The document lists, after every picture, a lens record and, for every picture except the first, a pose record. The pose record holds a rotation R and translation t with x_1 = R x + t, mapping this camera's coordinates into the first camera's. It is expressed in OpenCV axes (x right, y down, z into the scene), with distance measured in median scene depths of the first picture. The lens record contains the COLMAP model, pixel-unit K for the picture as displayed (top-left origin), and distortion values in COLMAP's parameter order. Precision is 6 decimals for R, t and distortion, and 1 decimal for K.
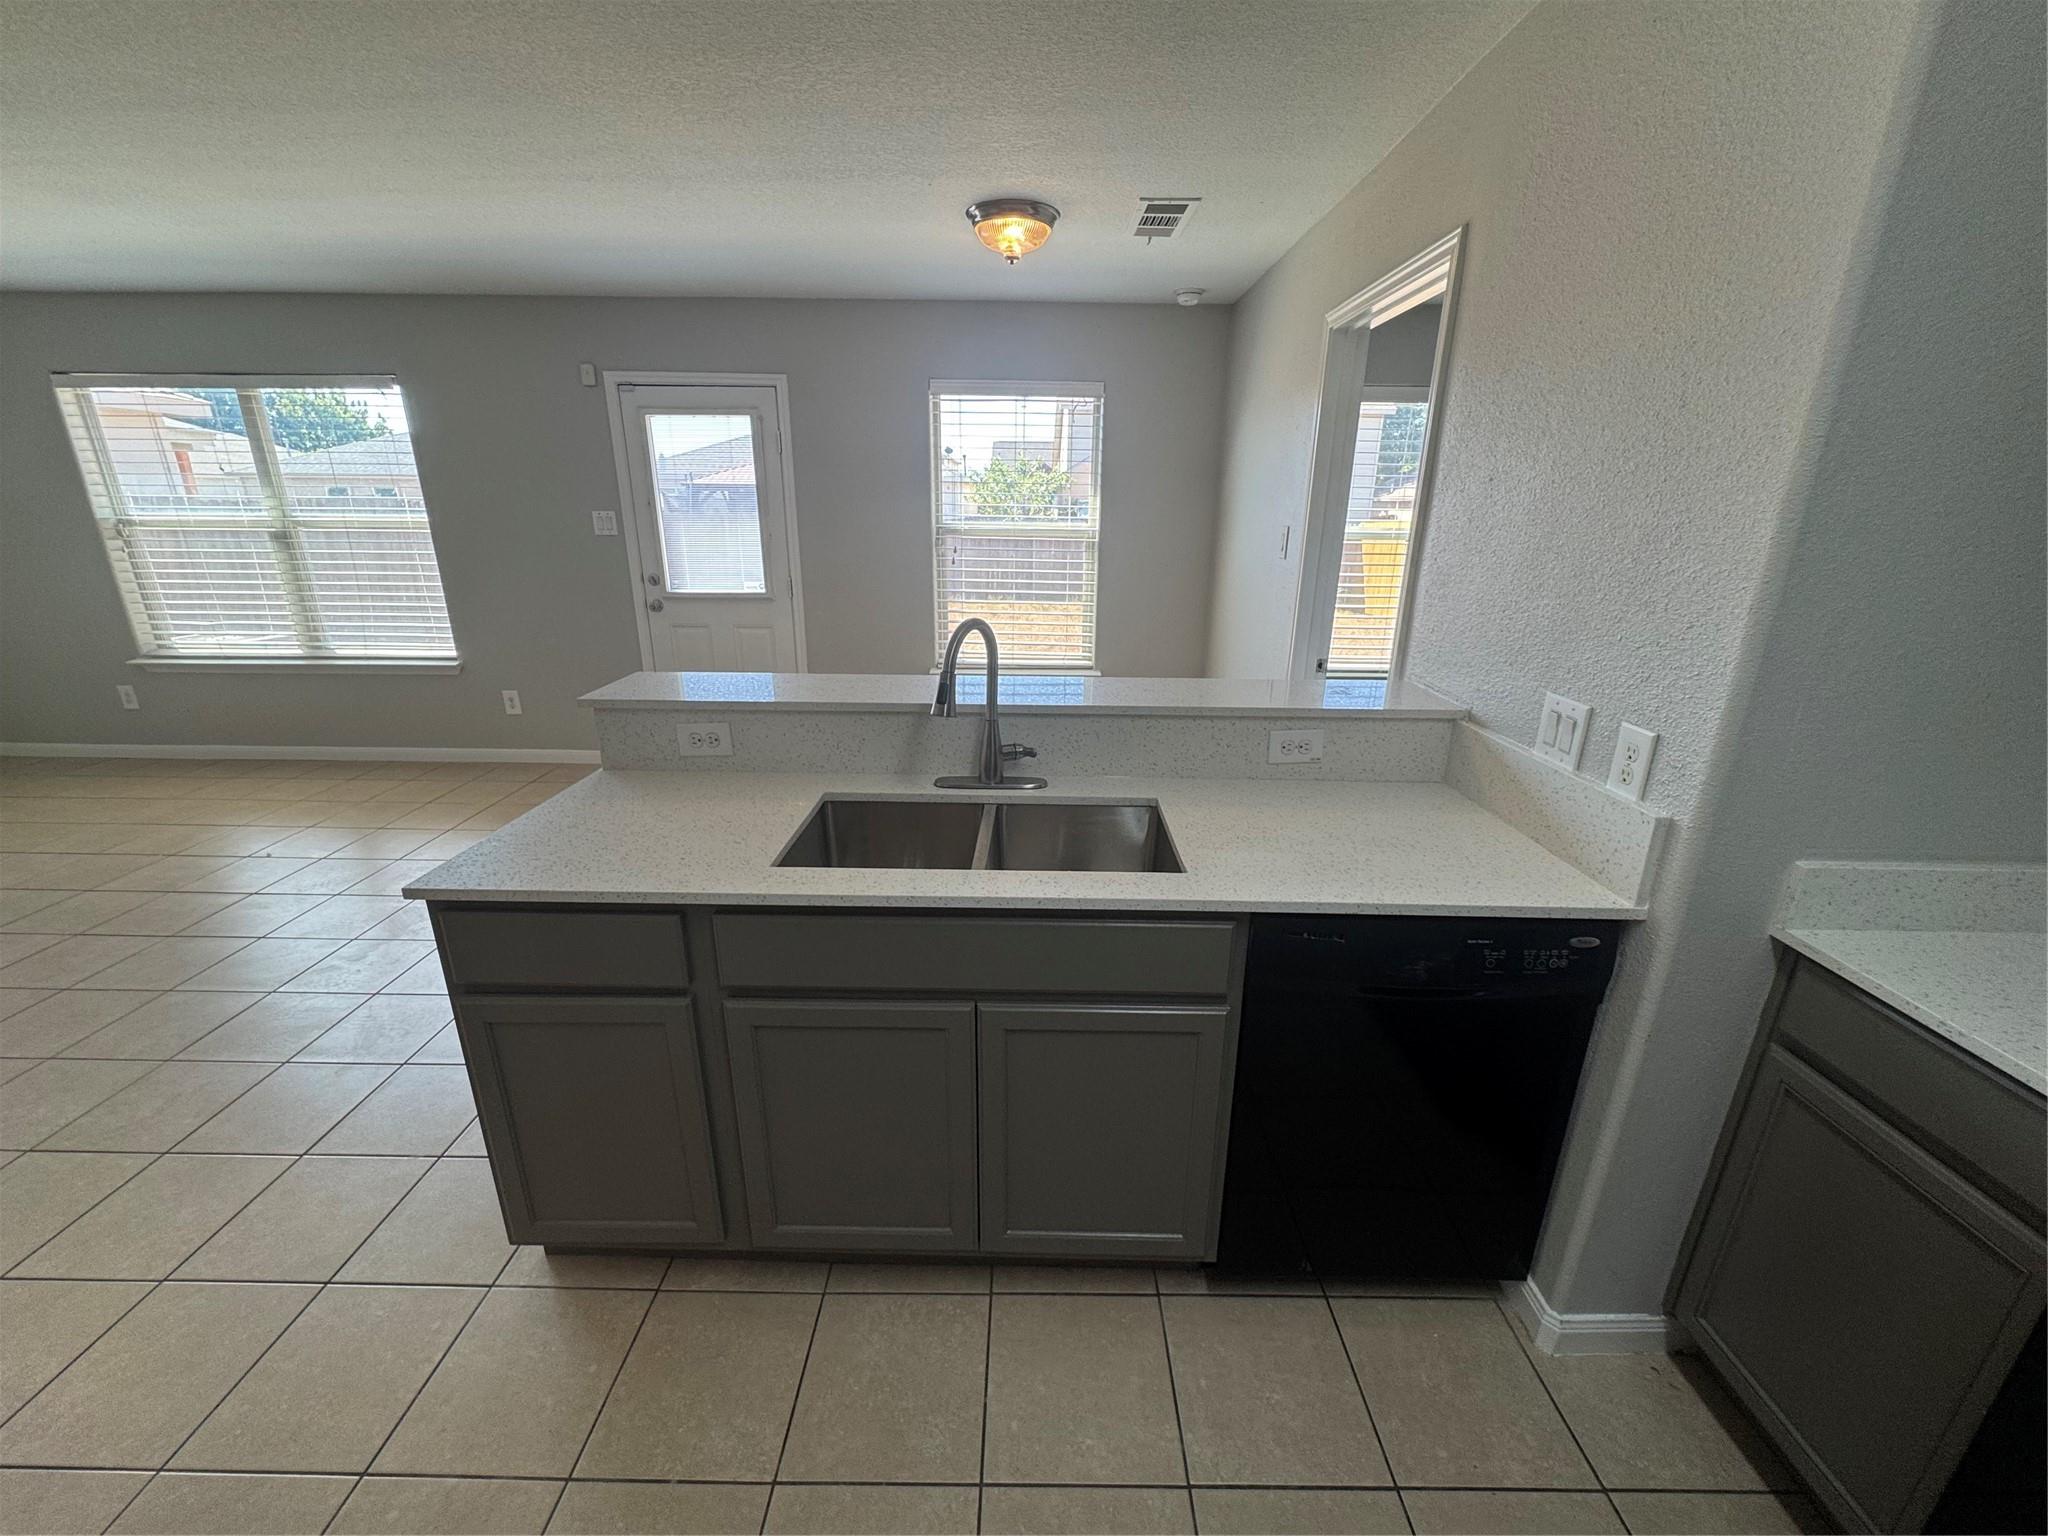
lens RADIAL K [[822.3, 0, 1025.9], [0, 822.3, 767.8], [0, 0, 1]] dist [0.001207, -0.000854]
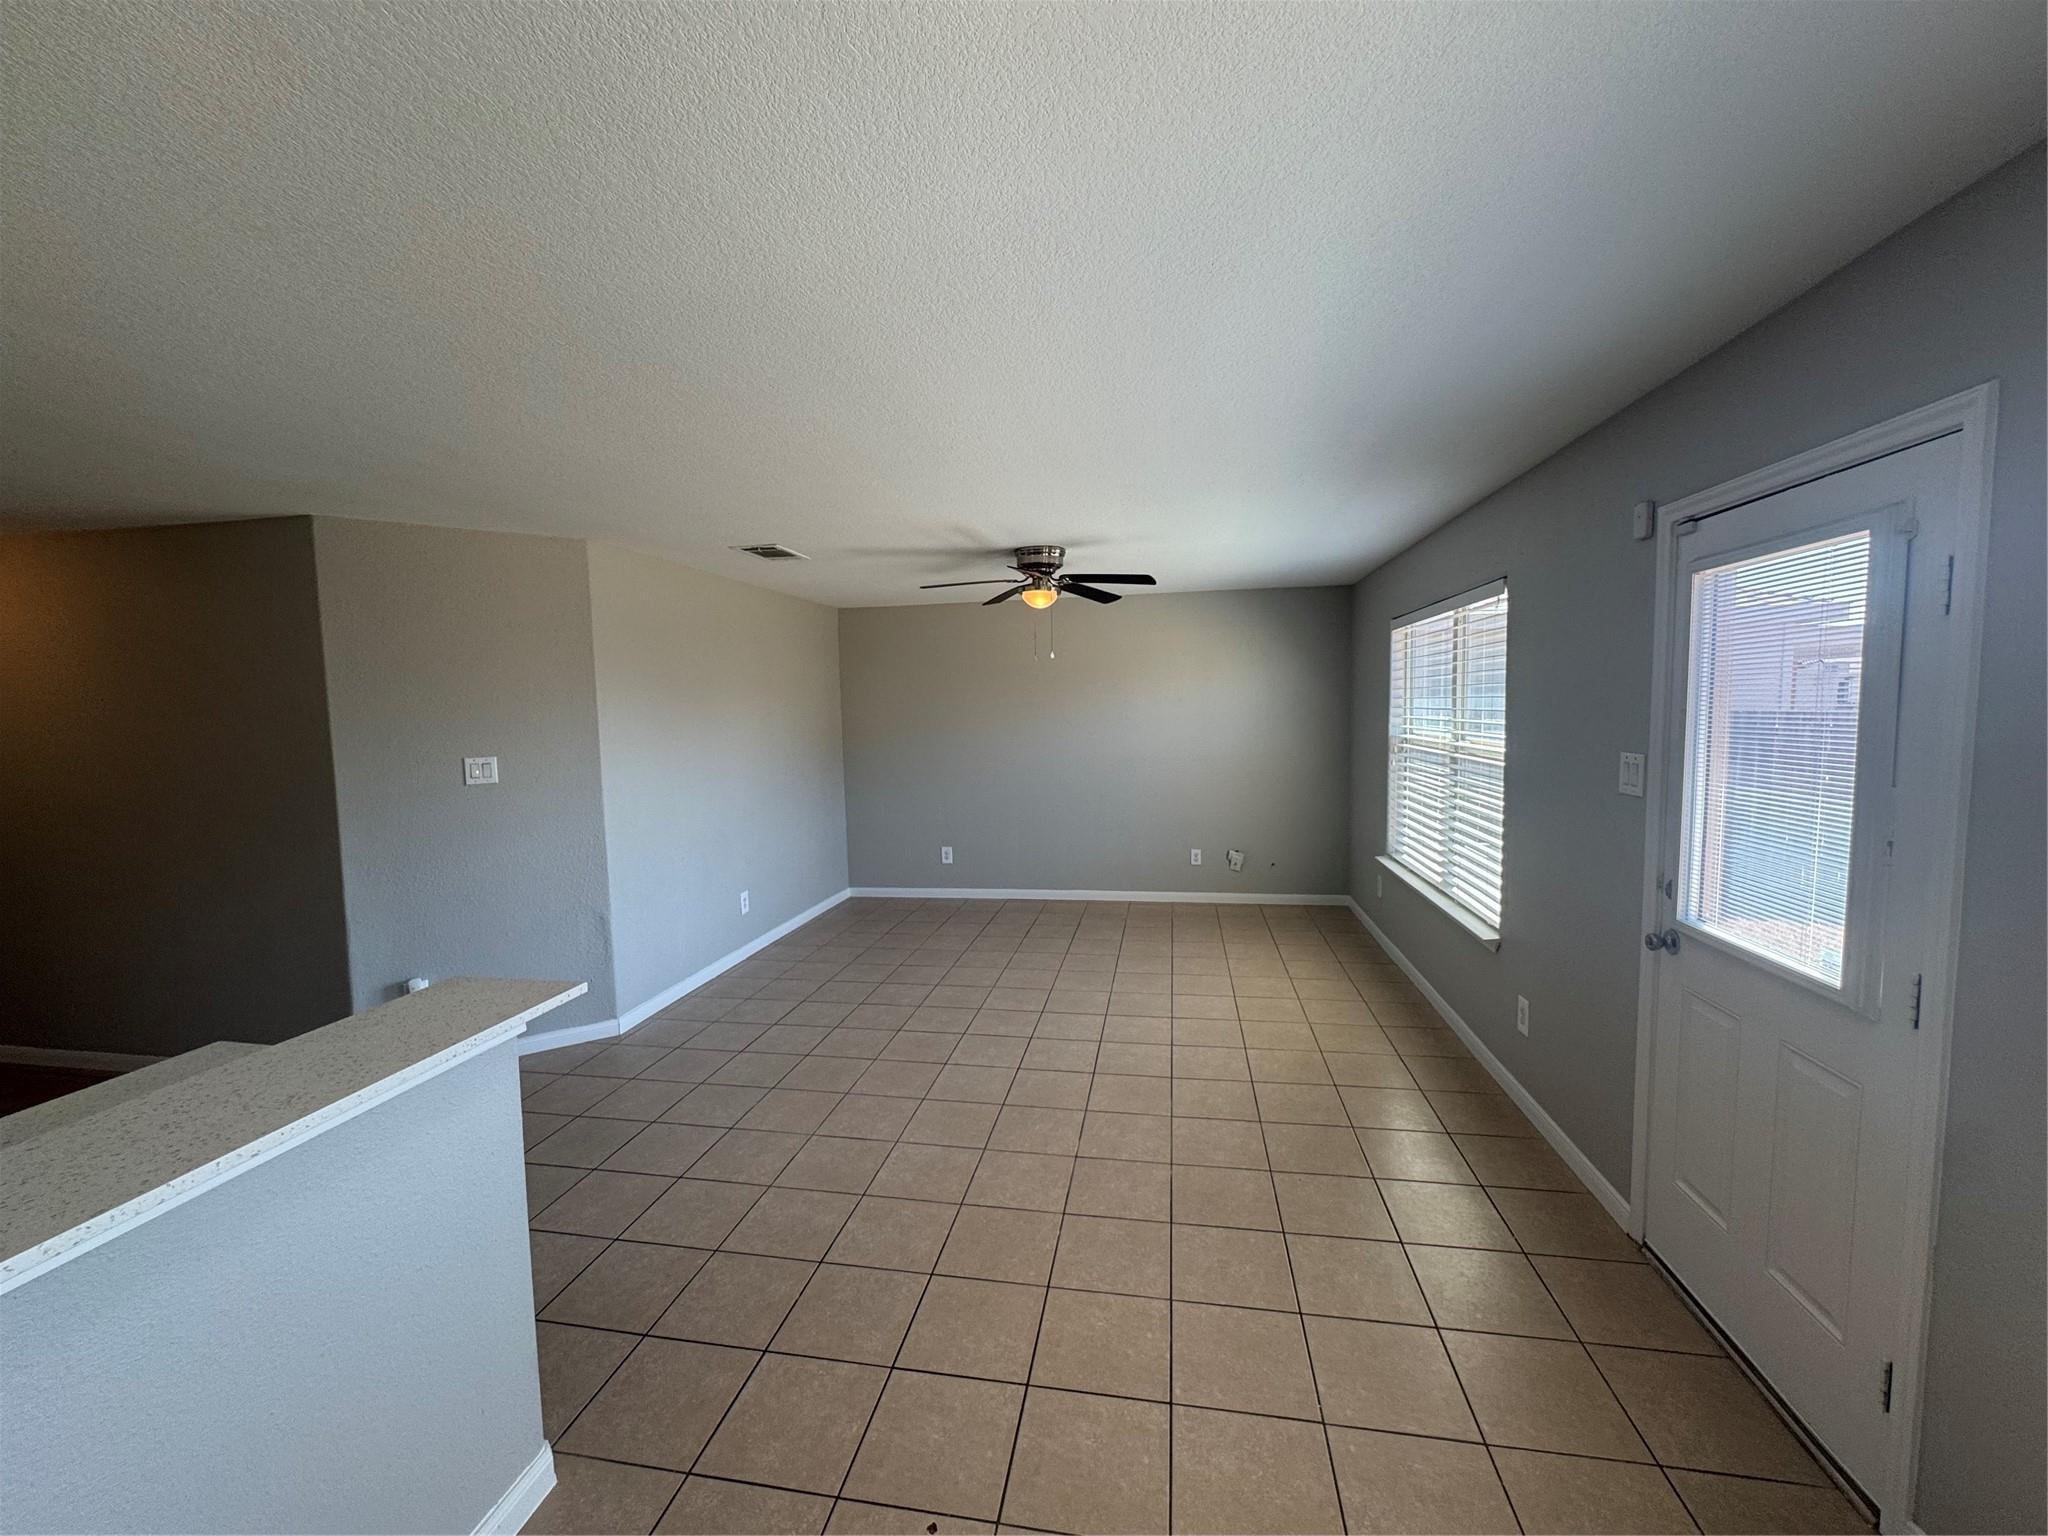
lens RADIAL K [[822.3, 0, 1021.1], [0, 822.3, 769.5], [0, 0, 1]] dist [0.001207, -0.000854]
pose [[-0.167054, 0.072654, -0.983267, 0.093250], [-0.289999, 0.949545, 0.119432, -0.243045], [0.942334, 0.305098, -0.137556, 0.679948]]
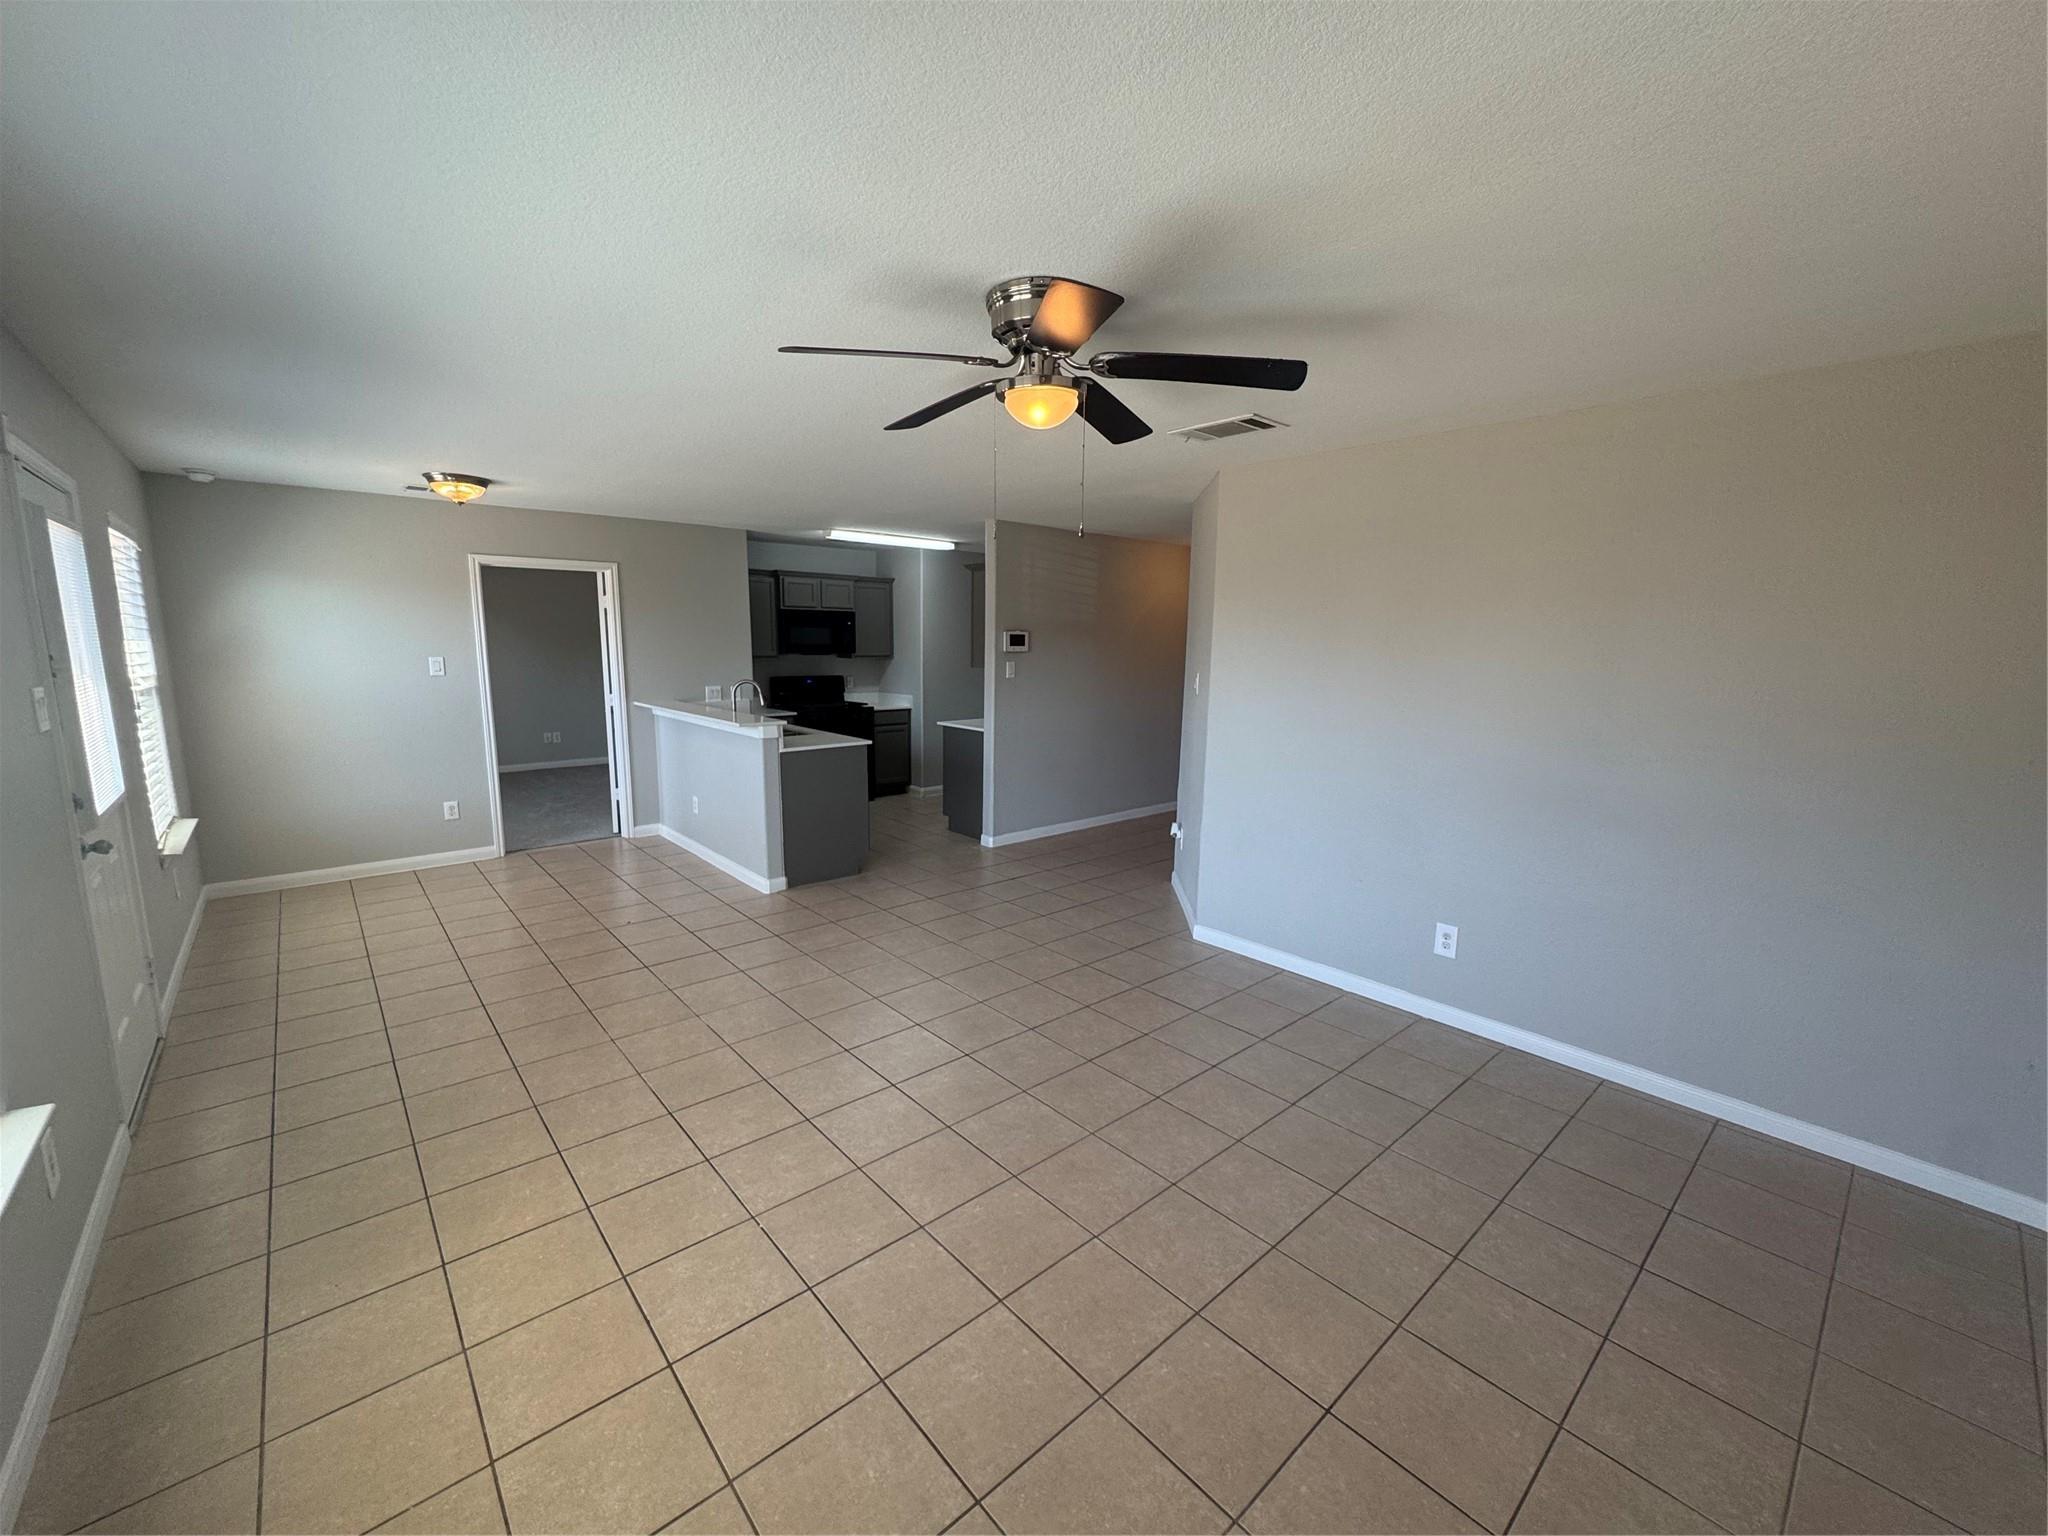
lens RADIAL K [[822.3, 0, 1018.8], [0, 822.3, 770.7], [0, 0, 1]] dist [0.001207, -0.000854]
pose [[-0.668147, -0.133104, 0.732027, -1.273052], [0.215058, 0.907323, 0.361269, -0.310825], [-0.712271, 0.398809, -0.577600, 0.864810]]
